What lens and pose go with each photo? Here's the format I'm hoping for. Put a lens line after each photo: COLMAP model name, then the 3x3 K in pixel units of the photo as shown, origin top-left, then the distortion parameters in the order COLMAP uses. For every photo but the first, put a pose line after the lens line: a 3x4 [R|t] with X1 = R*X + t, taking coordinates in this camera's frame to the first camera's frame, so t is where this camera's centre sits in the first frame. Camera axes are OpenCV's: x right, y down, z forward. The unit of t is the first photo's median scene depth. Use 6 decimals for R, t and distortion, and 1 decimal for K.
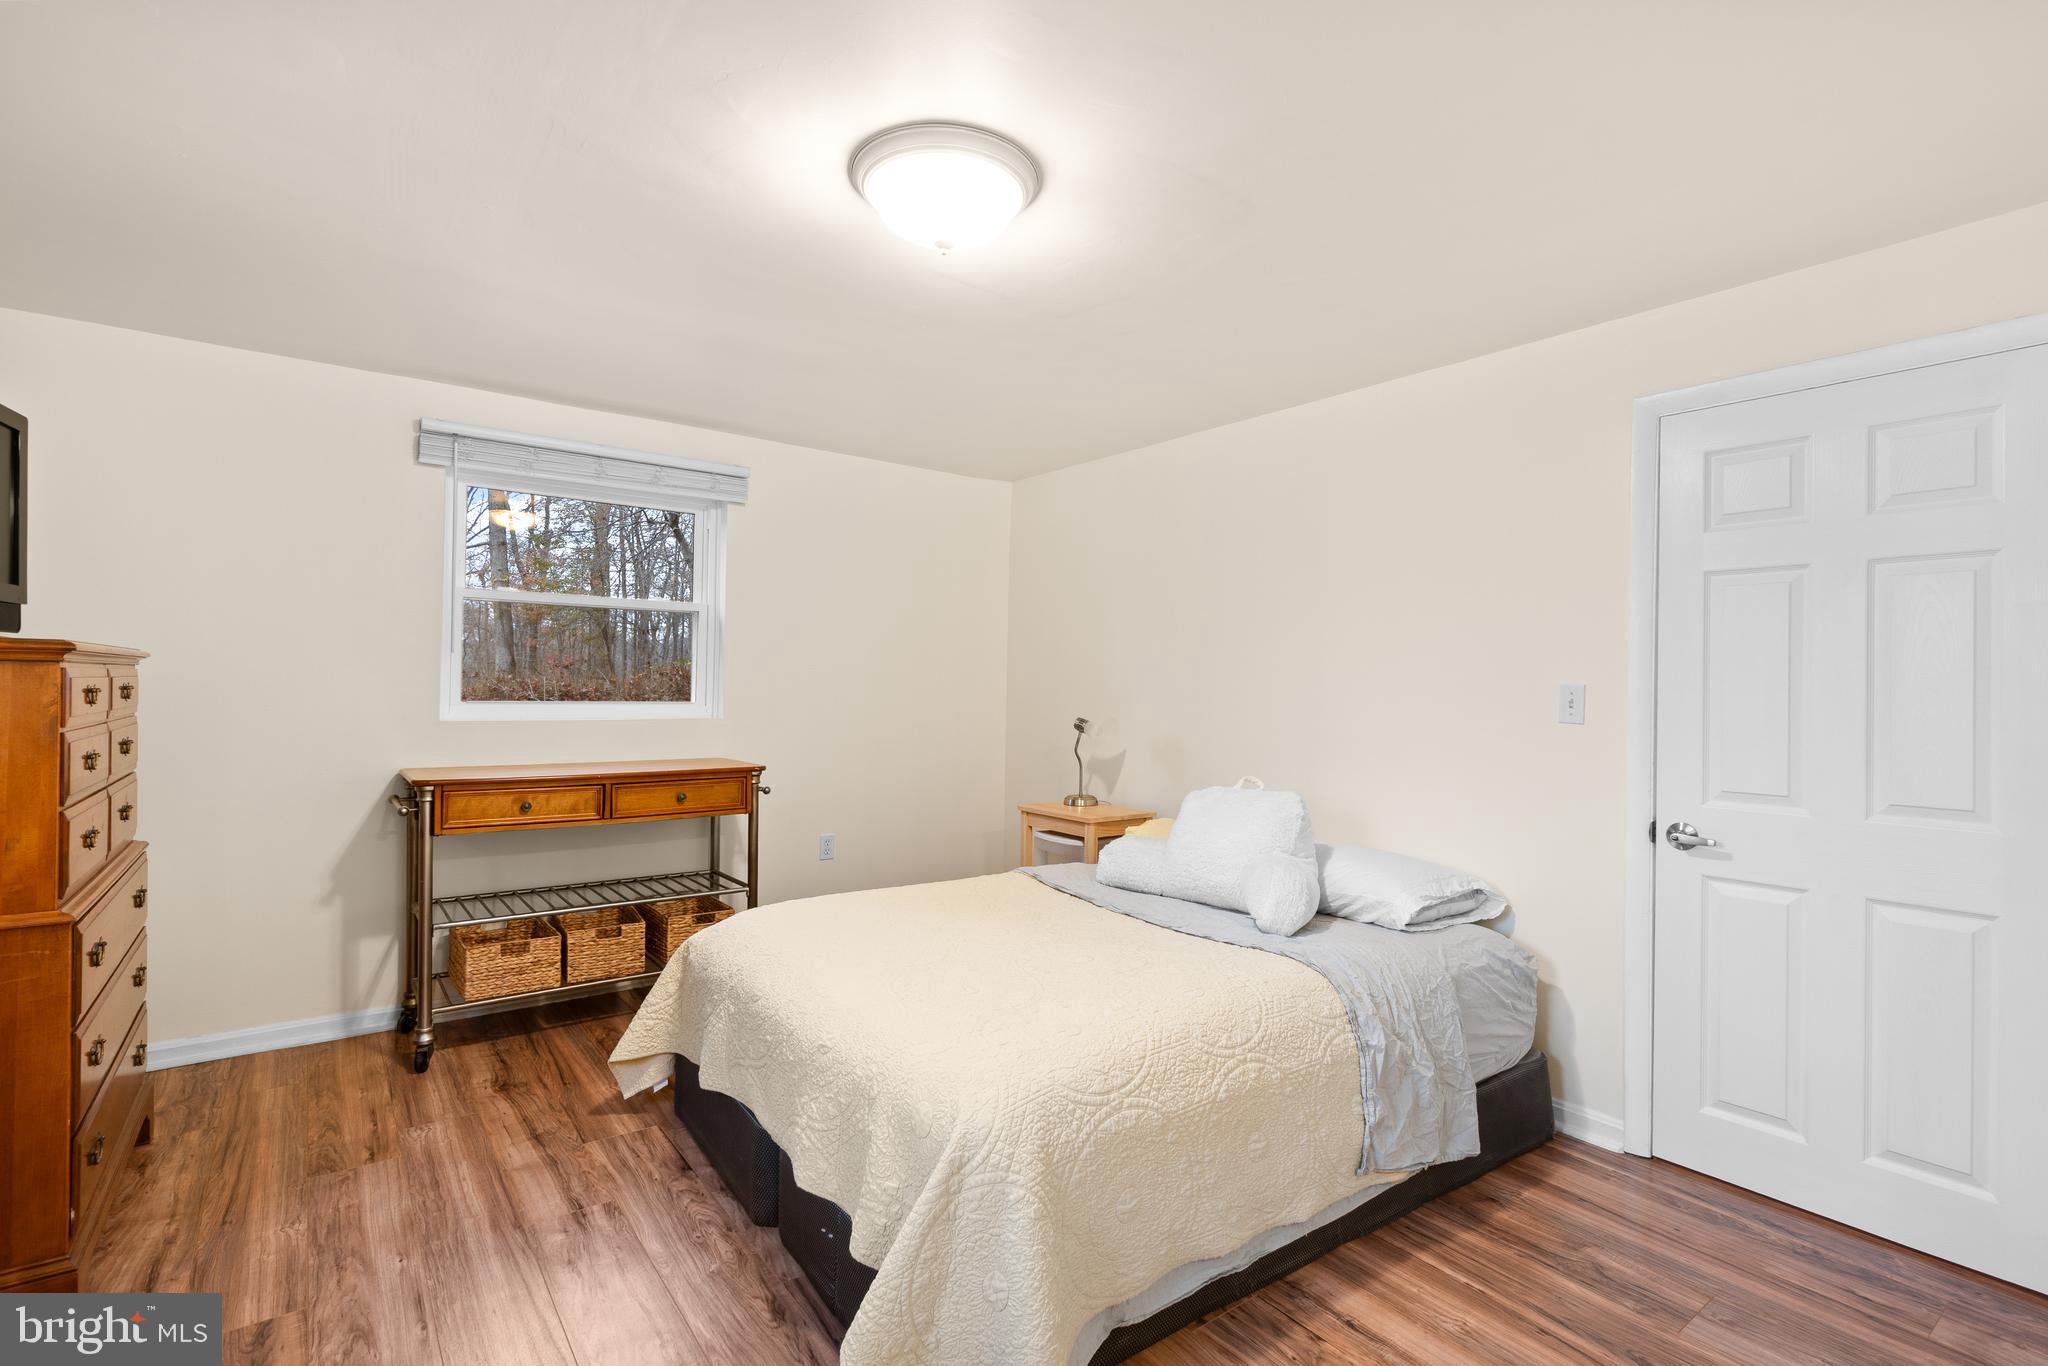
lens RADIAL K [[931.4, 0, 1032.4], [0, 931.4, 682.9], [0, 0, 1]] dist [0.008633, 0.000031]
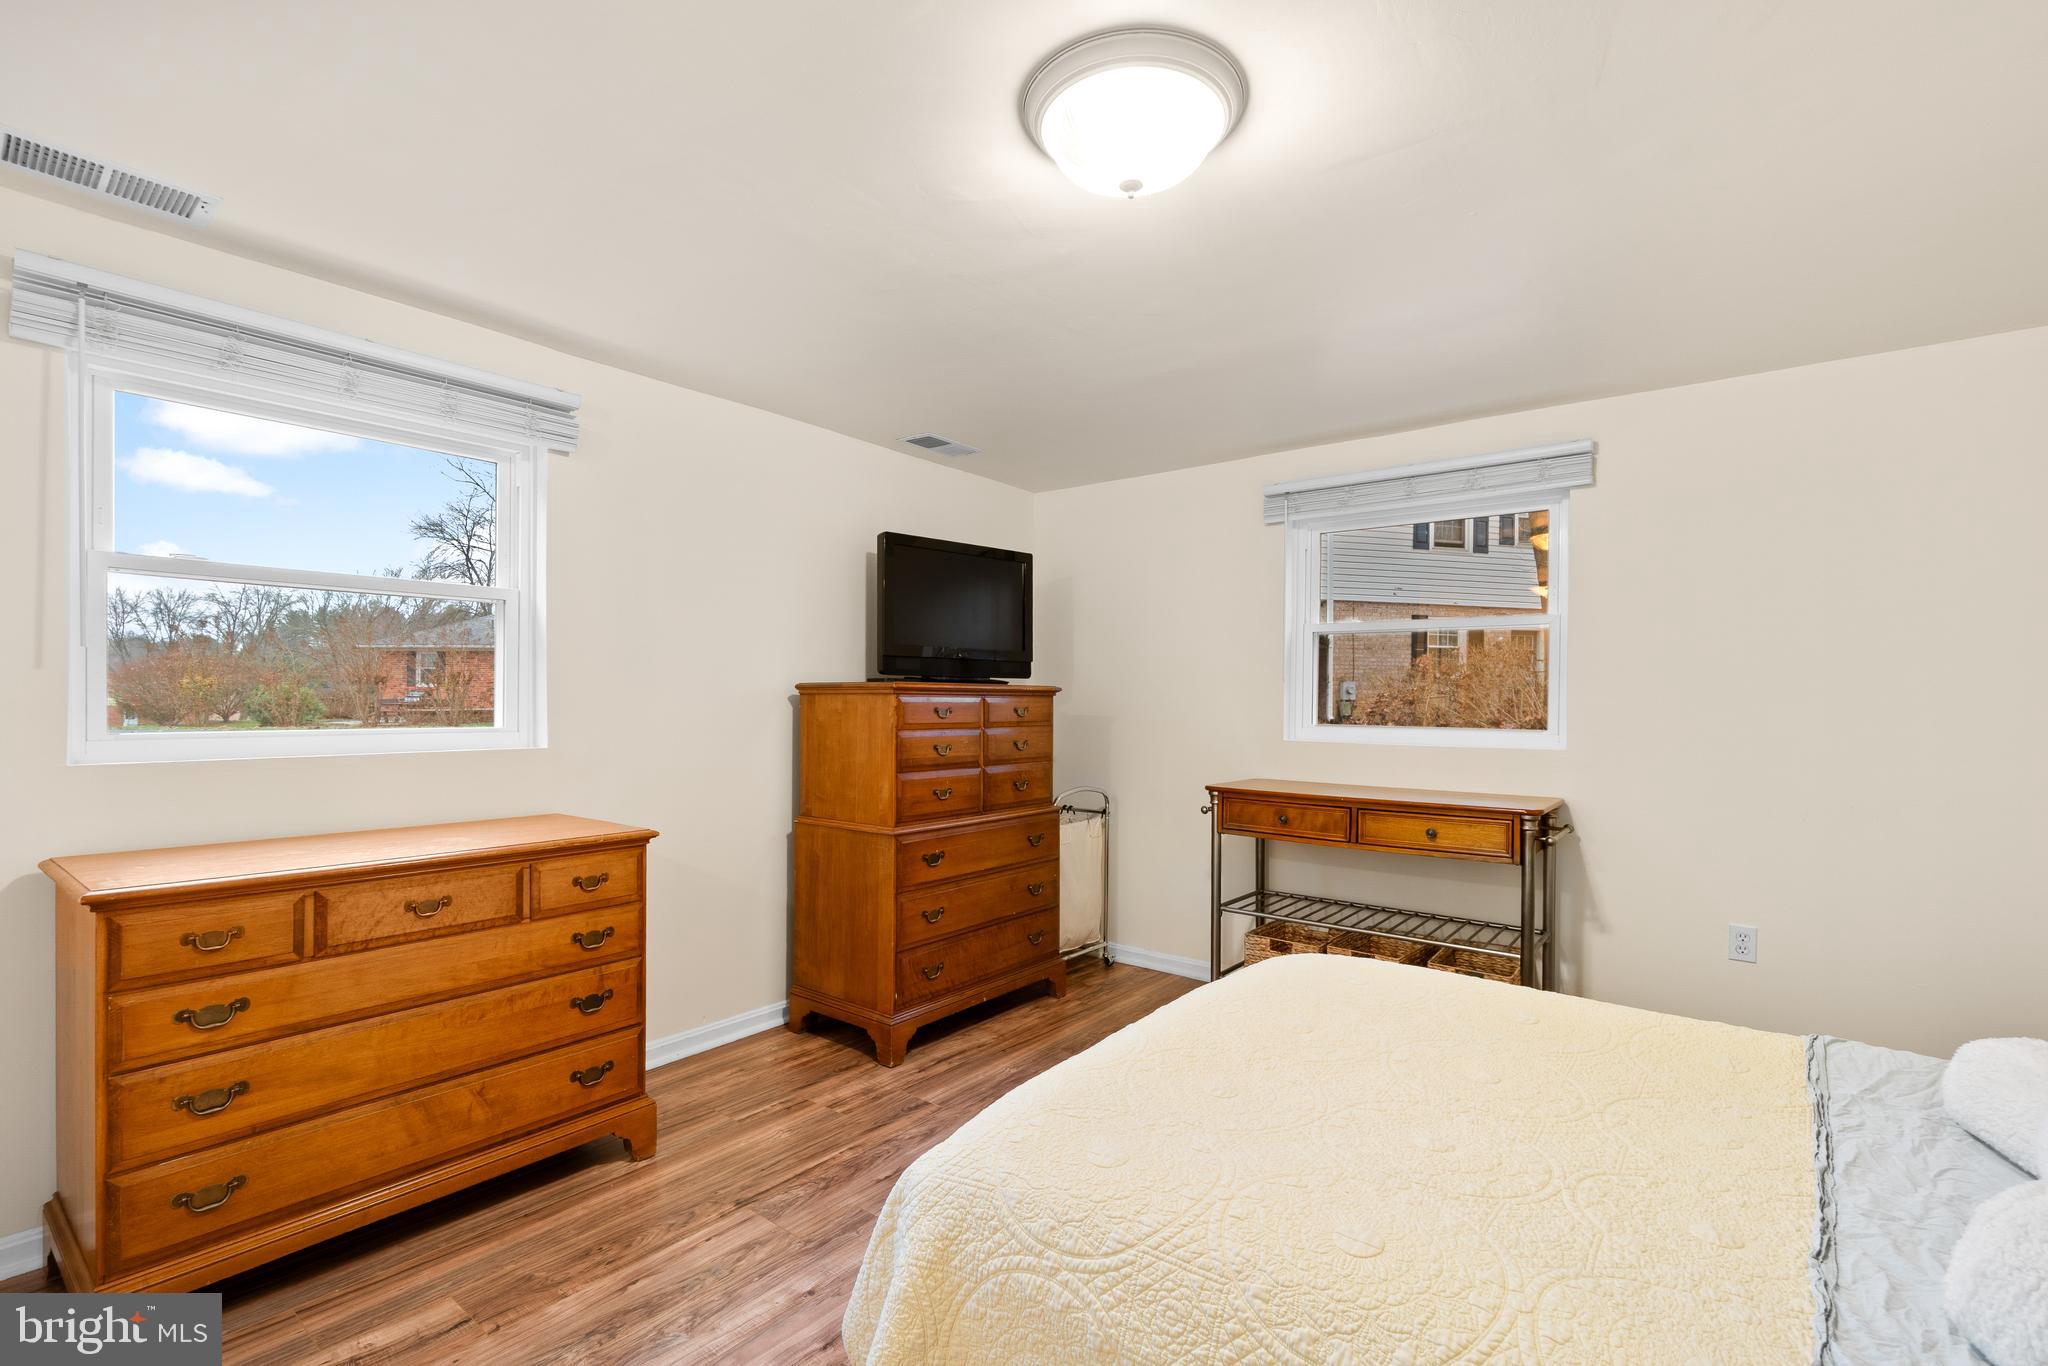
lens RADIAL K [[931.4, 0, 1032.4], [0, 931.4, 682.9], [0, 0, 1]] dist [0.008633, 0.000031]
pose [[0.250404, -0.025780, -0.967798, 0.602180], [0.002305, 0.999658, -0.026033, -0.000862], [0.968139, 0.004288, 0.250378, 0.576397]]
